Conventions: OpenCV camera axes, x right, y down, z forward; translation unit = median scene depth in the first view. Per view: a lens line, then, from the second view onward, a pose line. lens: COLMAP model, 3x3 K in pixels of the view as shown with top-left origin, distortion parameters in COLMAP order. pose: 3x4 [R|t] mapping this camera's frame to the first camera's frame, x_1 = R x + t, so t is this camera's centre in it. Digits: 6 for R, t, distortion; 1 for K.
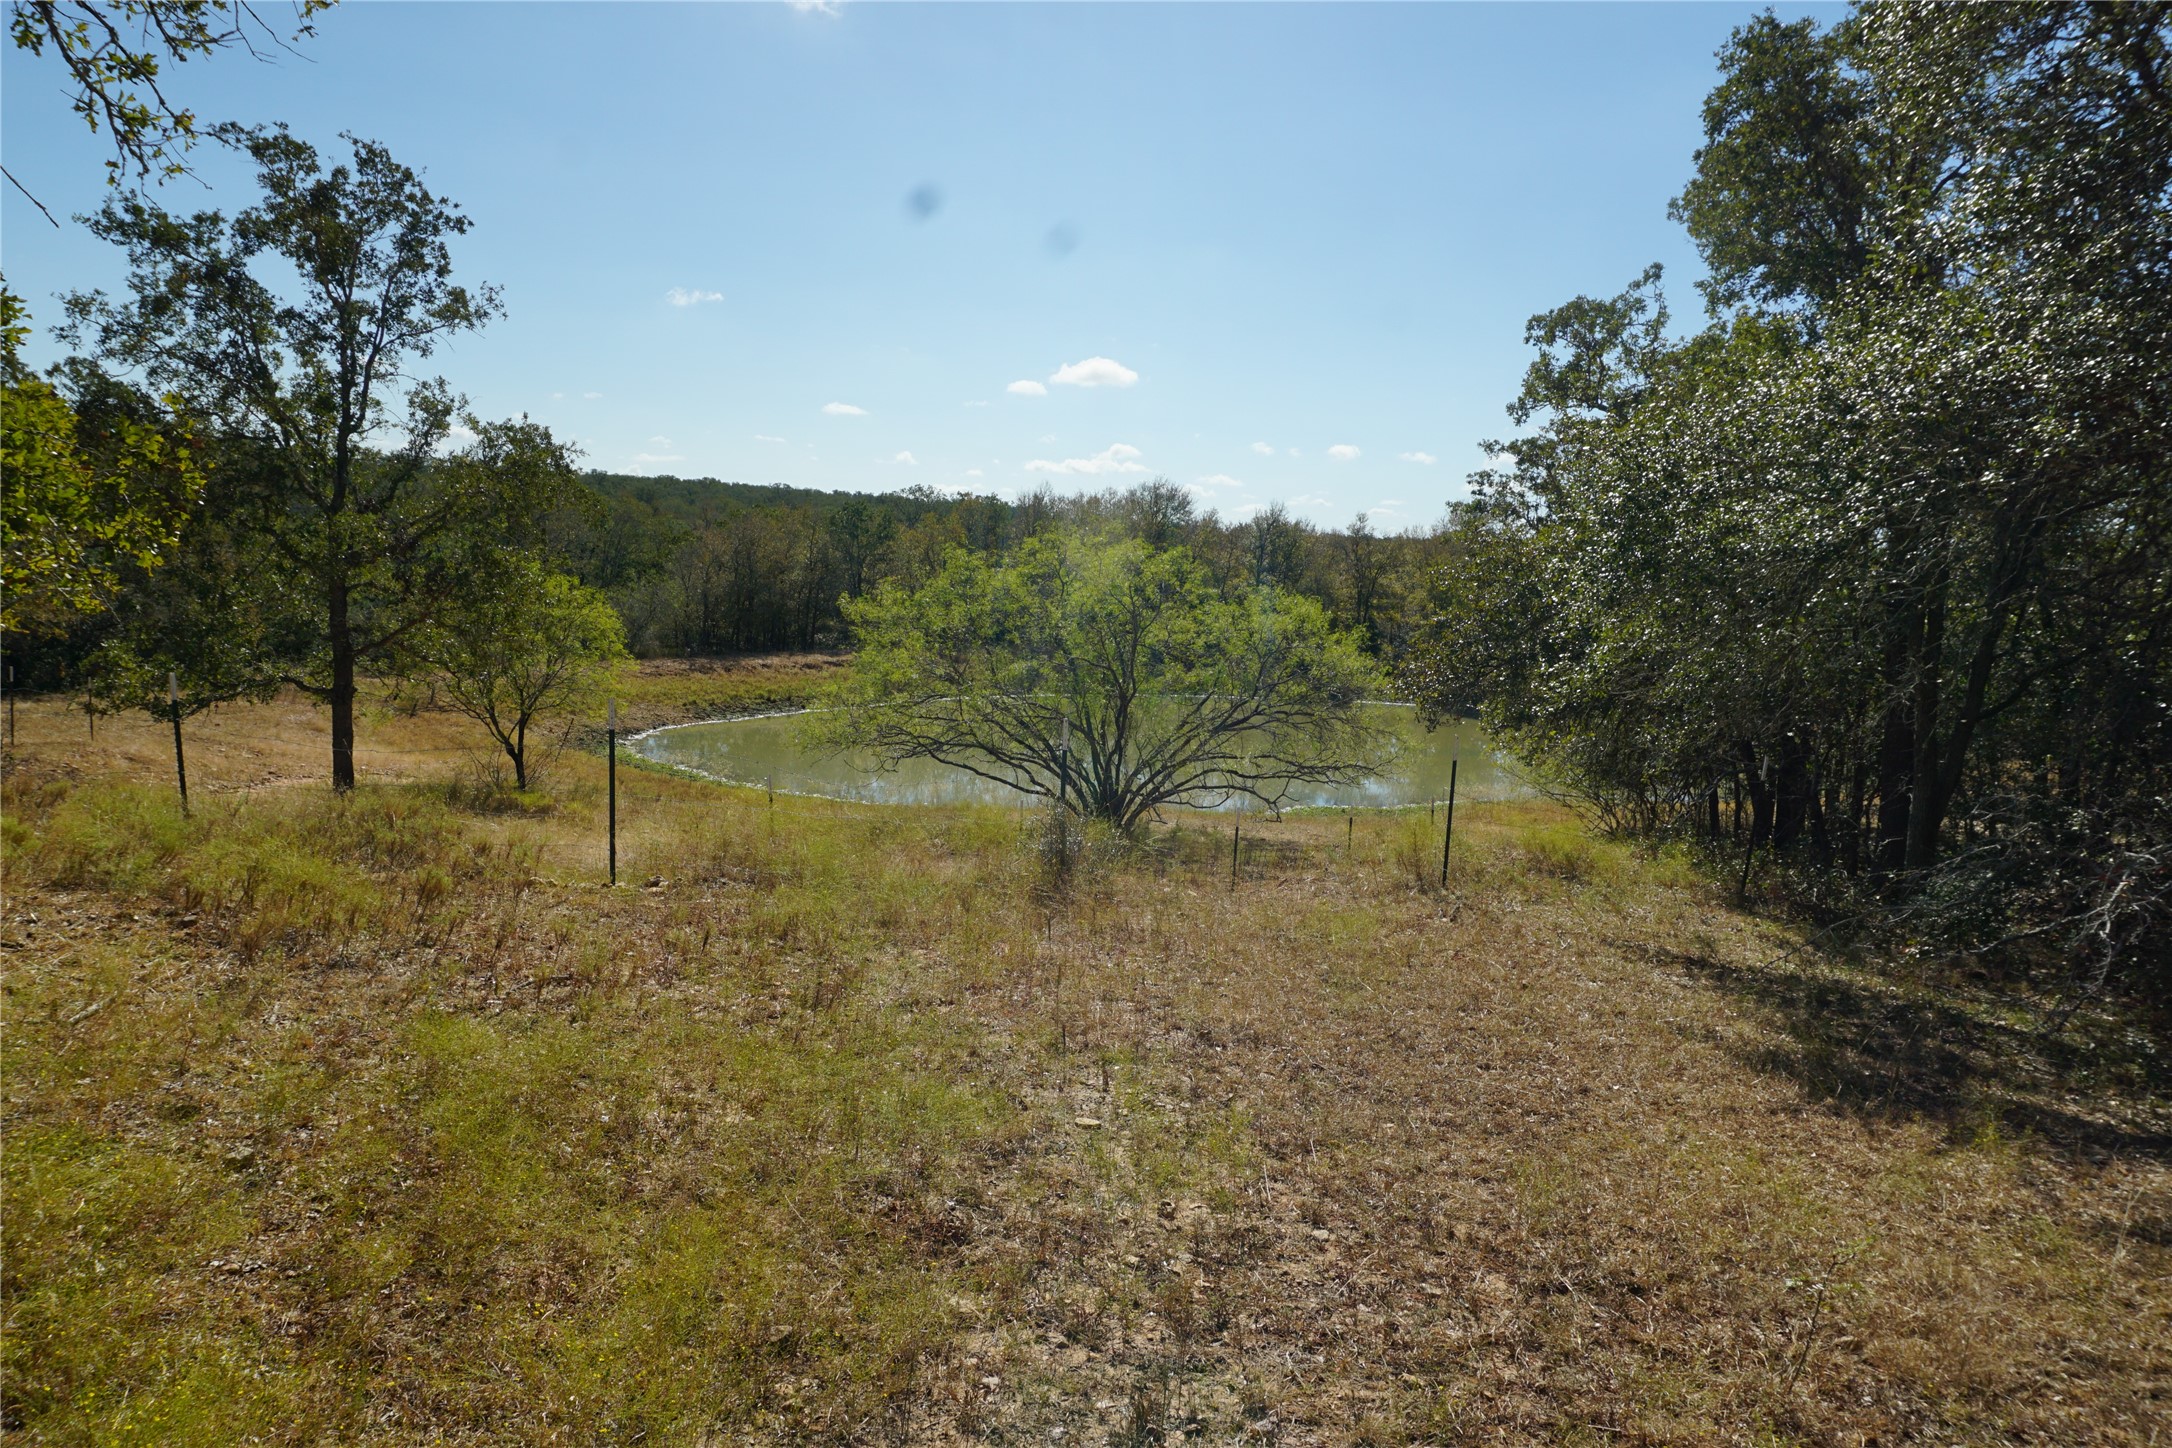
lens RADIAL K [[1468.0, 0, 1088.3], [0, 1468.0, 717.6], [0, 0, 1]] dist [-0.054525, 0.037708]
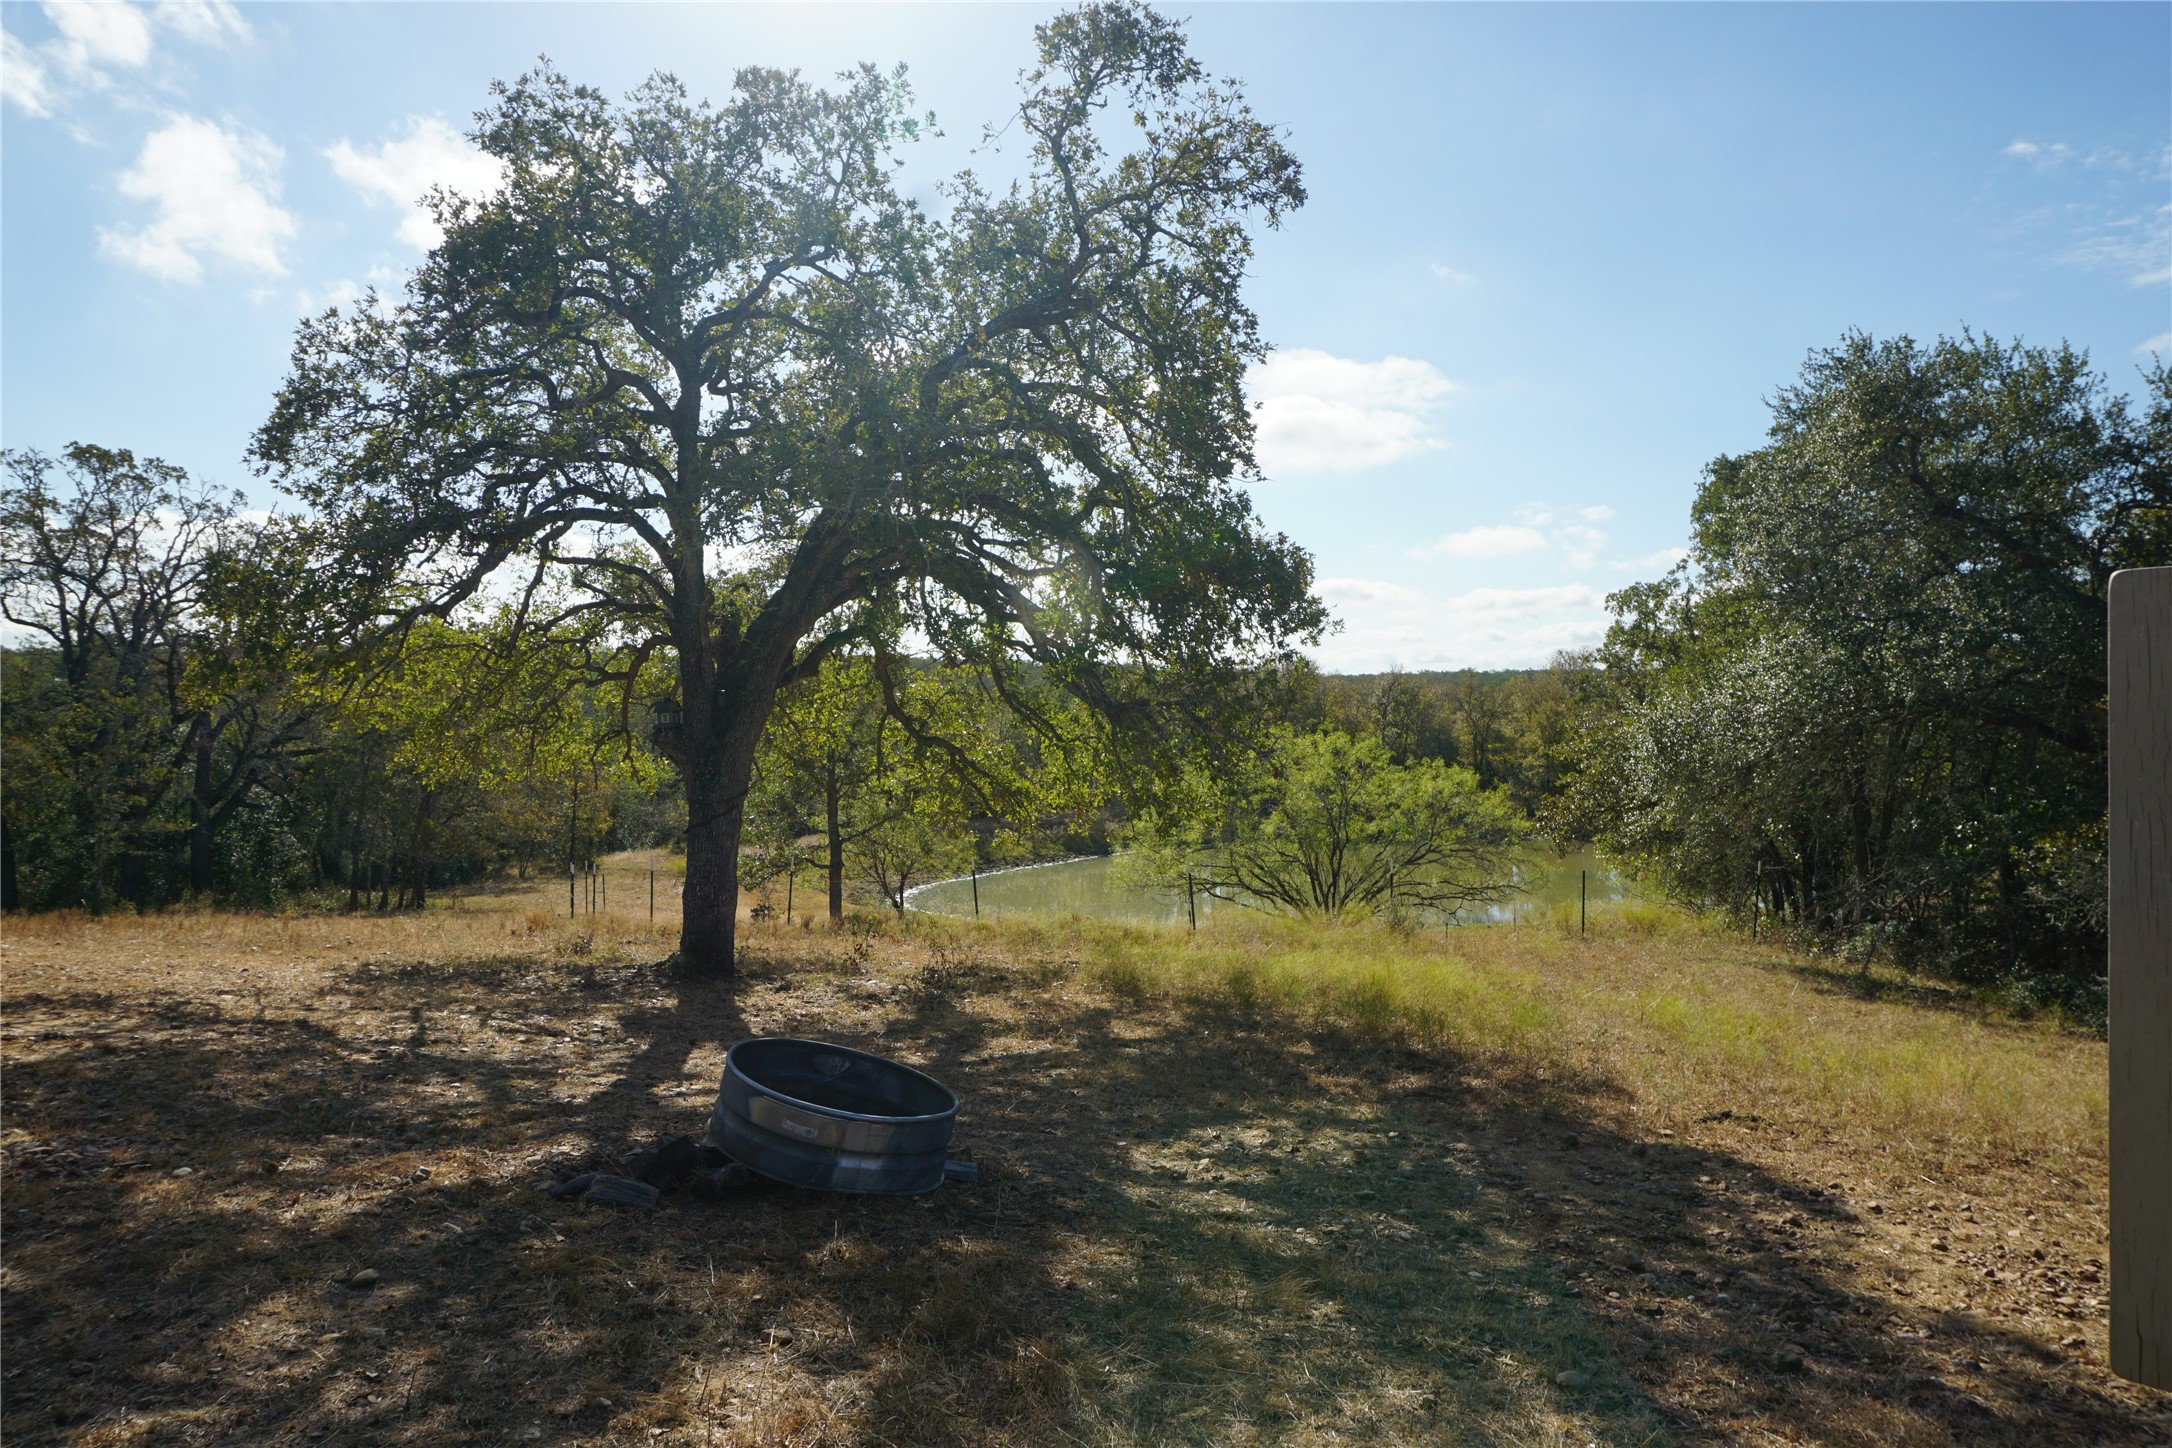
lens RADIAL K [[1468.0, 0, 1088.3], [0, 1468.0, 717.6], [0, 0, 1]] dist [-0.054525, 0.037708]
pose [[0.996222, -0.054104, -0.067928, -0.109128], [0.046776, 0.993351, -0.105192, 0.001495], [0.073167, 0.101617, 0.992129, -0.412748]]
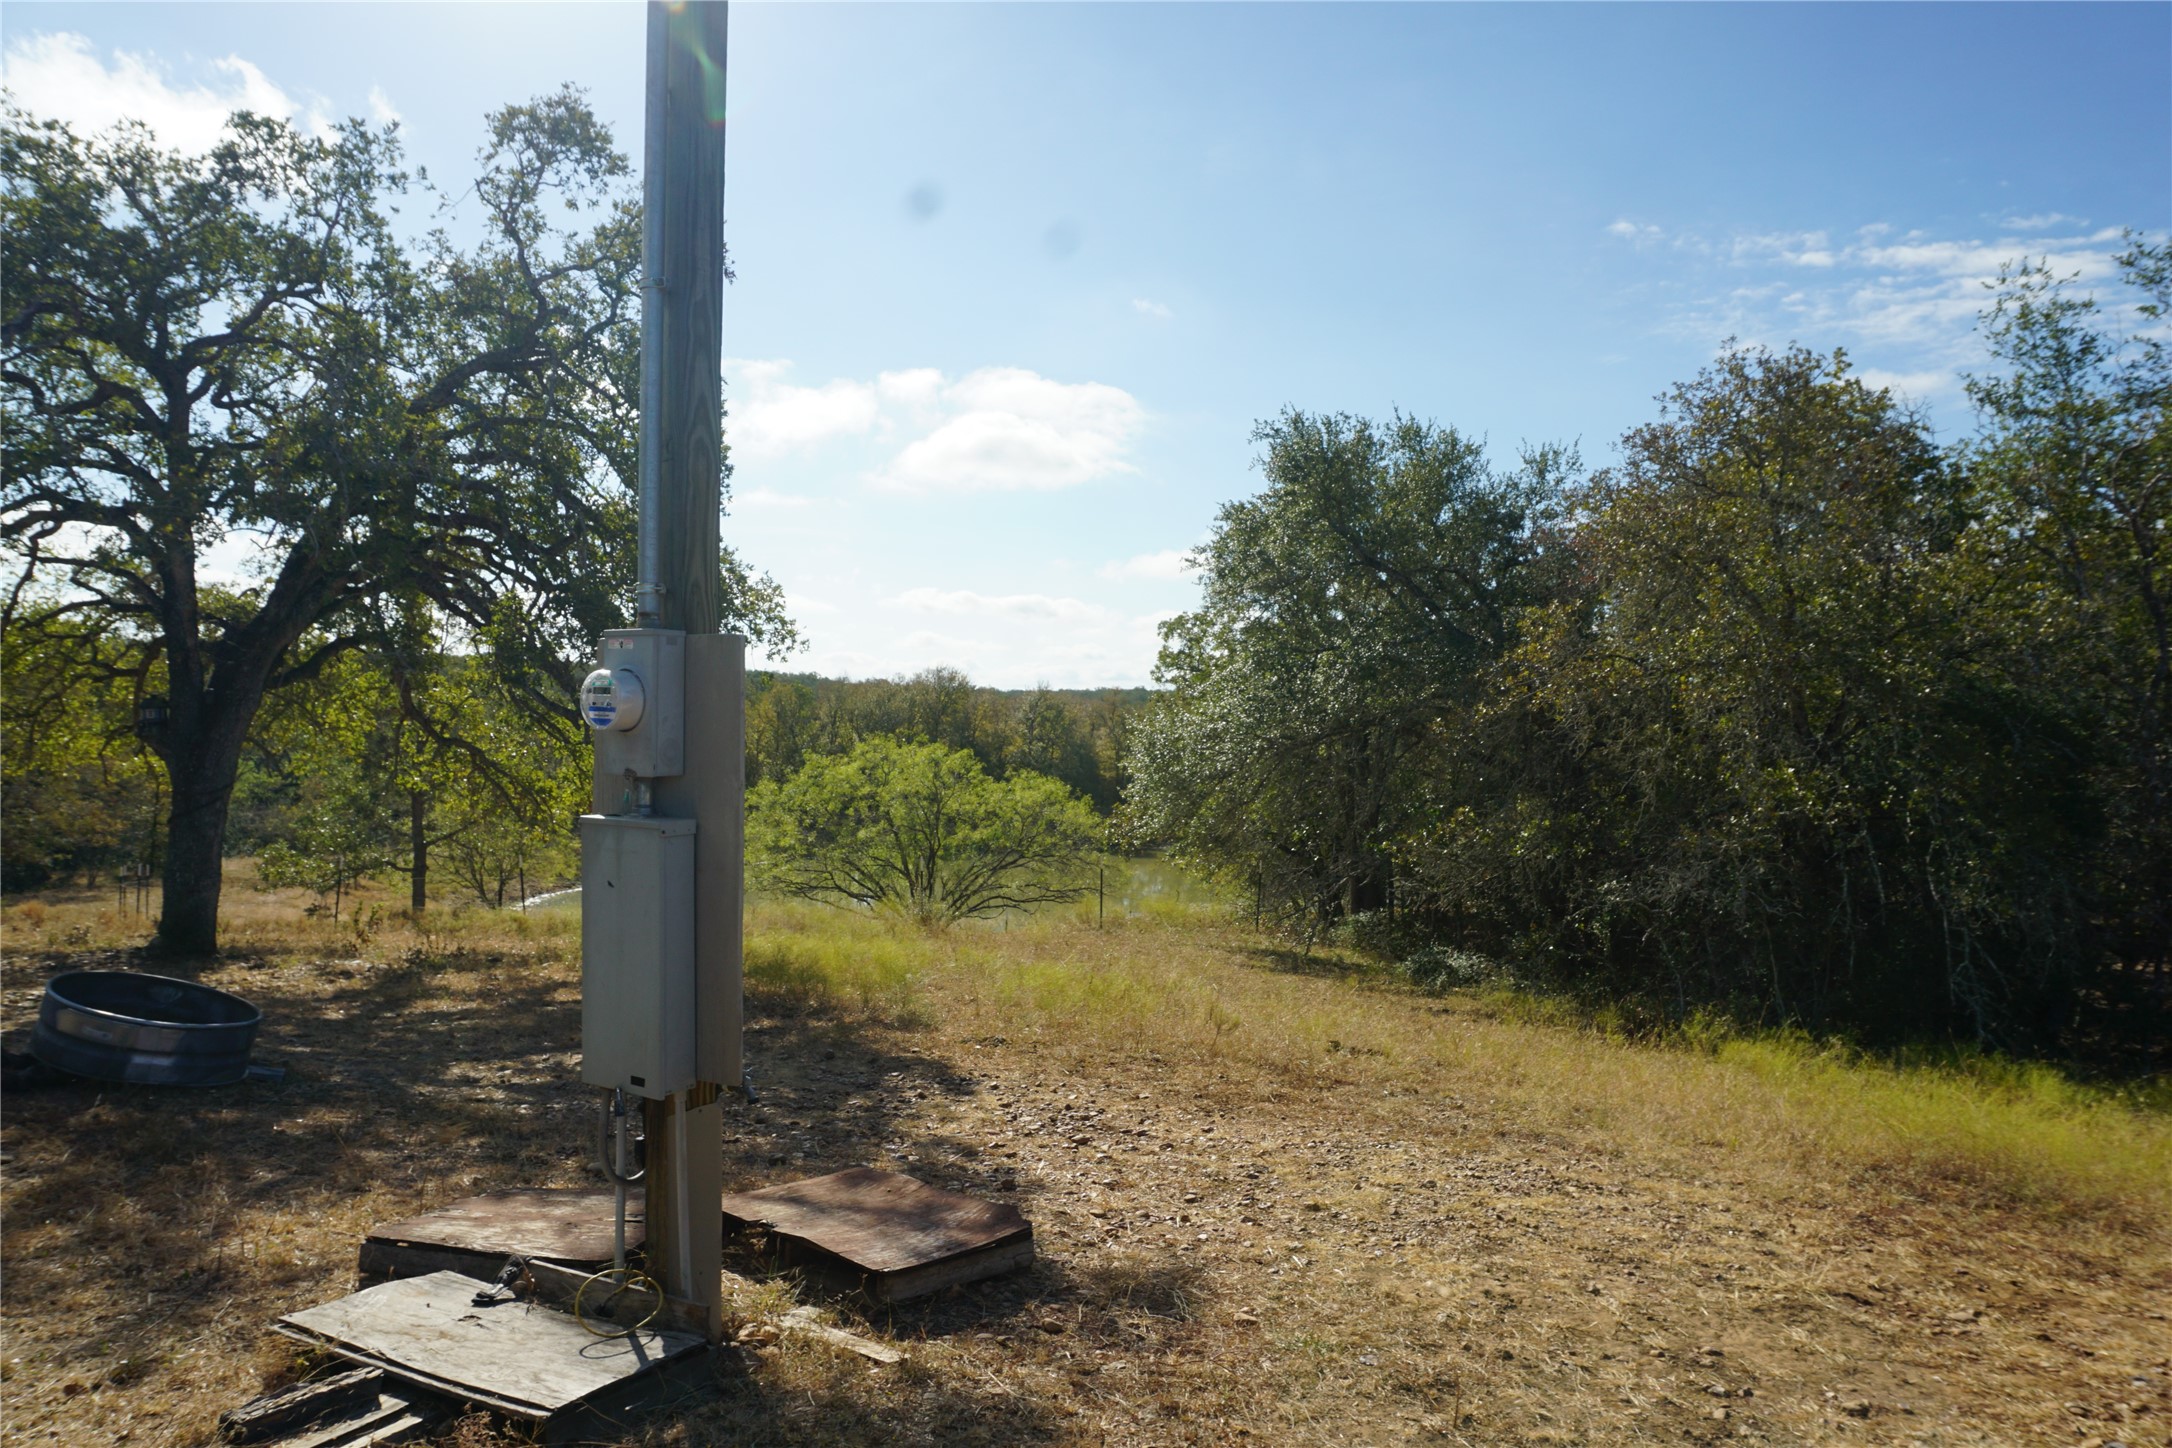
lens RADIAL K [[1468.0, 0, 1088.3], [0, 1468.0, 717.6], [0, 0, 1]] dist [-0.054525, 0.037708]
pose [[0.988256, -0.034585, 0.148842, -0.034700], [0.050371, 0.993339, -0.103632, 0.014087], [-0.144266, 0.109913, 0.983416, -0.484173]]
